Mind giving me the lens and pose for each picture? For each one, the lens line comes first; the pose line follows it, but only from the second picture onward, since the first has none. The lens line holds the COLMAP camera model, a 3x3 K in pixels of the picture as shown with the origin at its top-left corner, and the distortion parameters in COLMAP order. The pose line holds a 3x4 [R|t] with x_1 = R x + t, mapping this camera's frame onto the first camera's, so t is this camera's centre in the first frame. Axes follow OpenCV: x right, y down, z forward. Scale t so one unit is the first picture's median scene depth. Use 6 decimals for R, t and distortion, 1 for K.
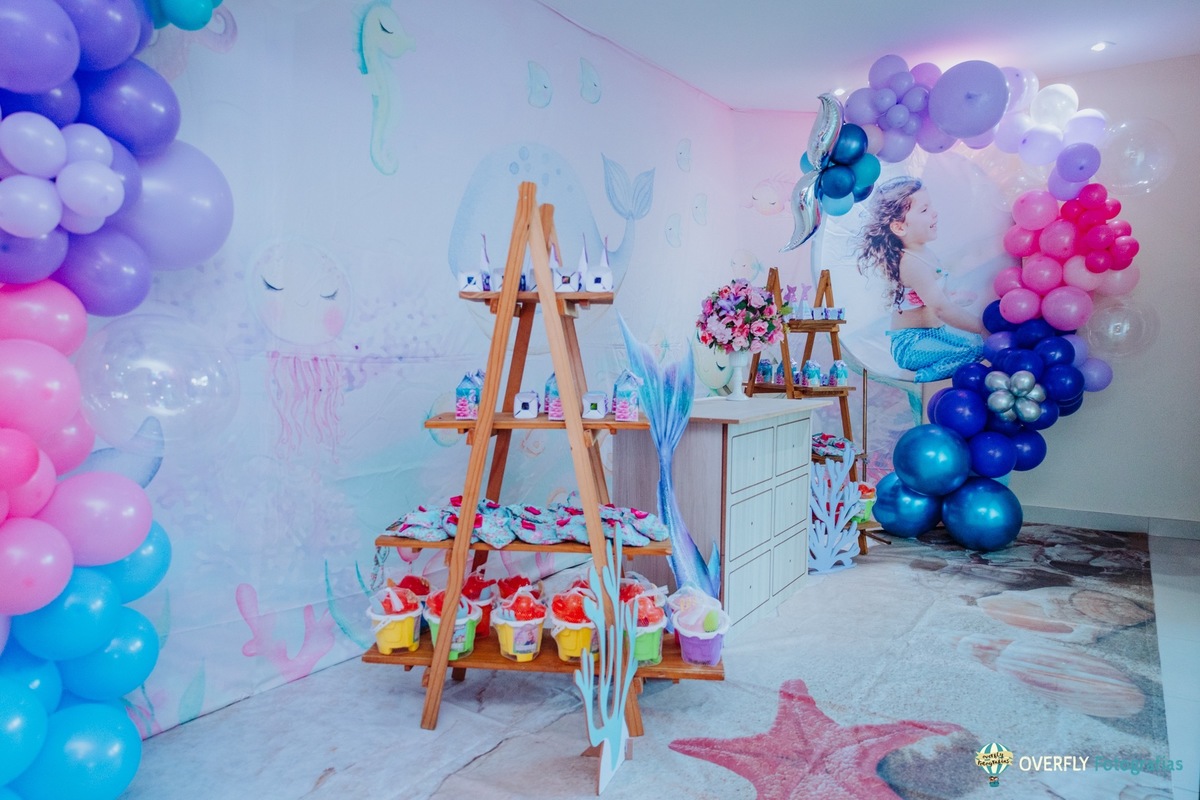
lens RADIAL K [[792.5, 0, 593.7], [0, 792.5, 425.2], [0, 0, 1]] dist [-0.002014, 0.002736]
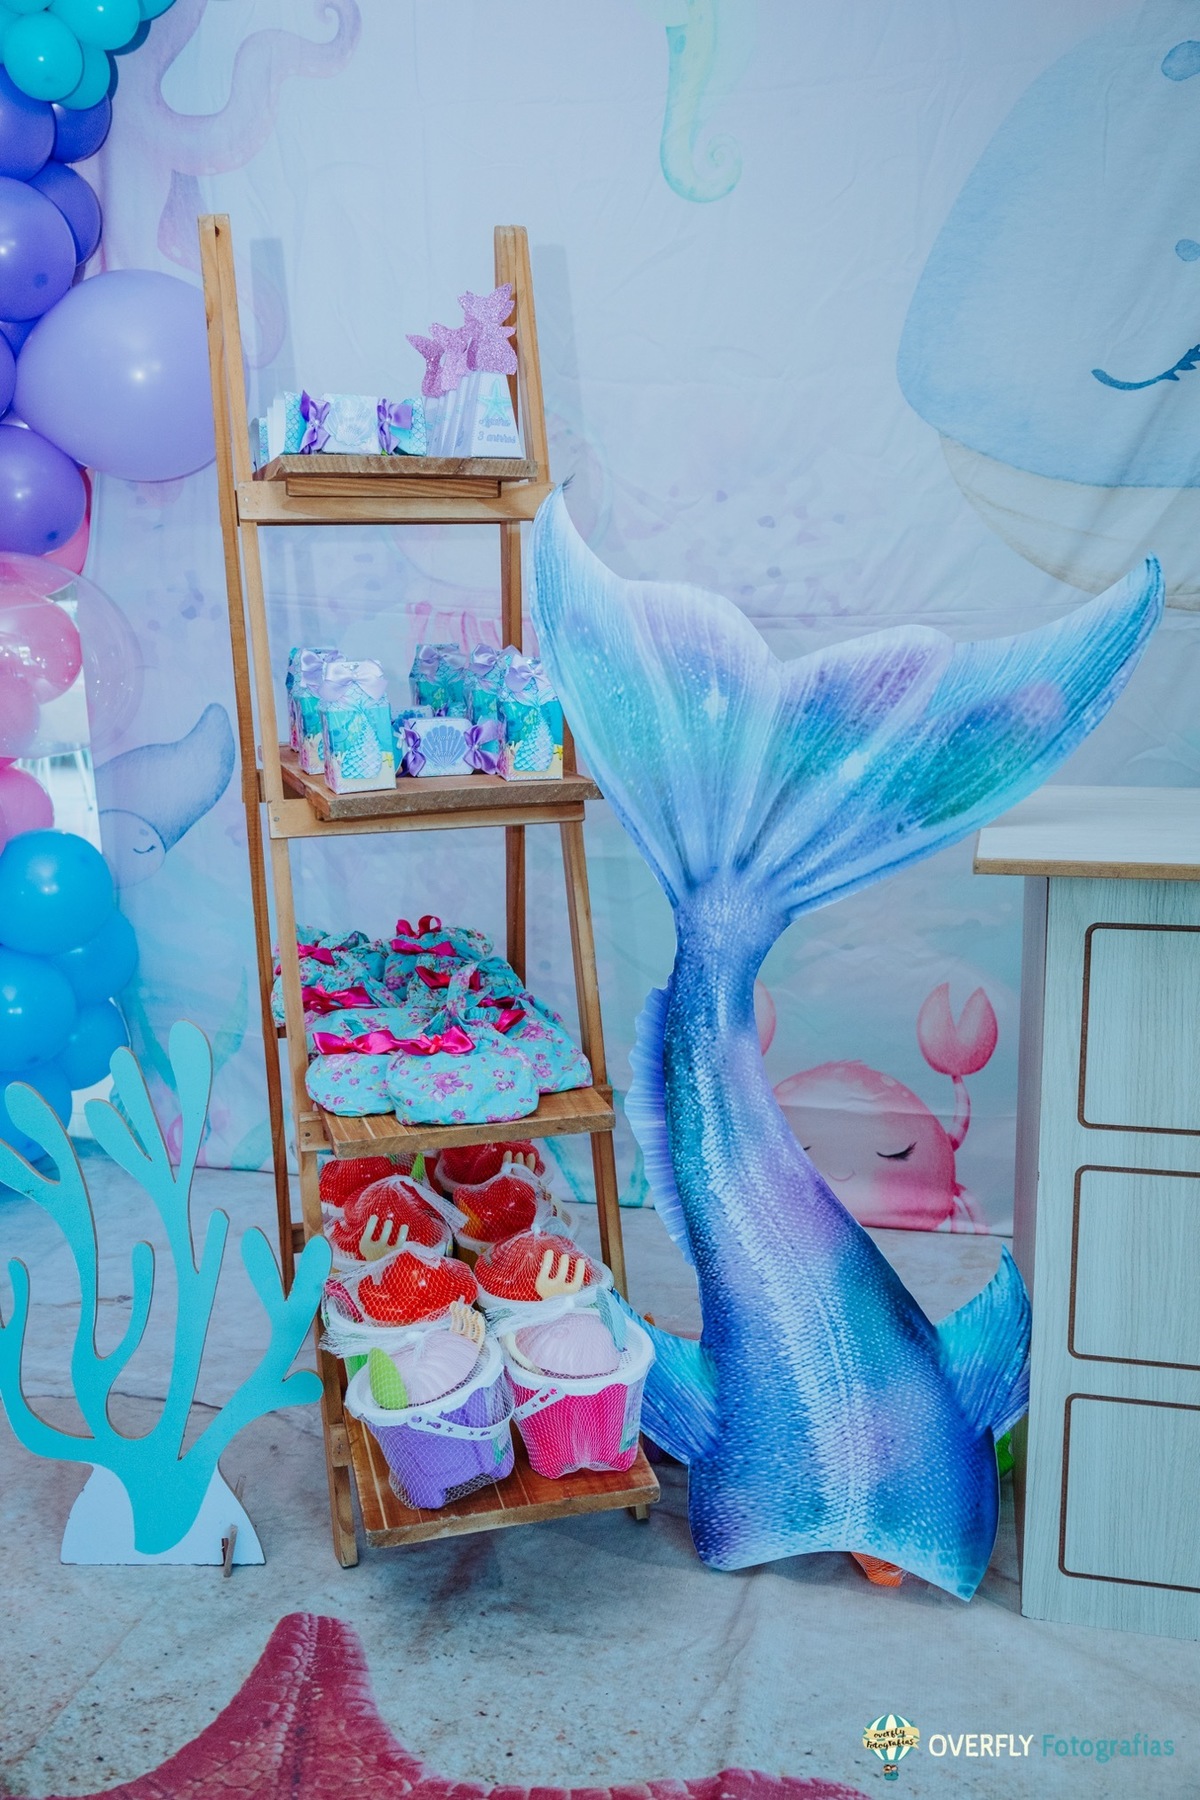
lens RADIAL K [[1580.5, 0, 600.0], [0, 1580.5, 900.0], [0, 0, 1]] dist [-0.007667, -0.004634]
pose [[0.343608, 0.177367, -0.922212, 0.672605], [-0.082328, 0.983911, 0.158559, -0.071761], [0.935498, 0.021442, 0.352682, 0.705253]]
